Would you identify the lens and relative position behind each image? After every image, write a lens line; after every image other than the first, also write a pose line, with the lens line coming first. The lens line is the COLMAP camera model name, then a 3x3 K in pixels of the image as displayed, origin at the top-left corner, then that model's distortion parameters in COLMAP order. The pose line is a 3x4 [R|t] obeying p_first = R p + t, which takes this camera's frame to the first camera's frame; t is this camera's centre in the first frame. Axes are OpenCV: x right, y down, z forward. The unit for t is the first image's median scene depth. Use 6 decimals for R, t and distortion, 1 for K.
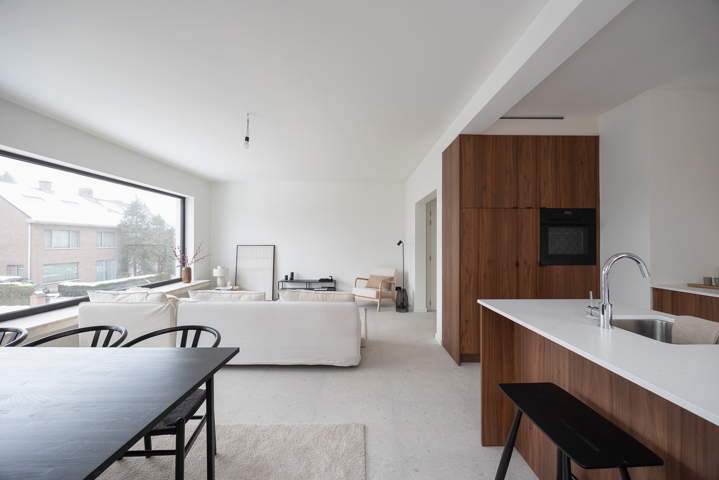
lens RADIAL K [[273.7, 0, 359.5], [0, 273.7, 240.0], [0, 0, 1]] dist [-0.000177, 0.000011]
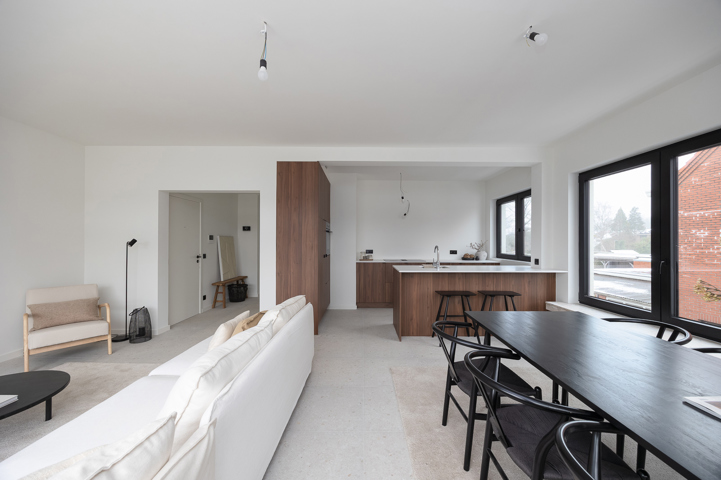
lens RADIAL K [[274.4, 0, 360.5], [0, 274.4, 240.0], [0, 0, 1]] dist [-0.000177, 0.000011]
pose [[-0.002447, 0.008728, 0.999959, -1.984317], [-0.009461, 0.999917, -0.008750, 0.015209], [-0.999952, -0.009482, -0.002364, 1.625221]]
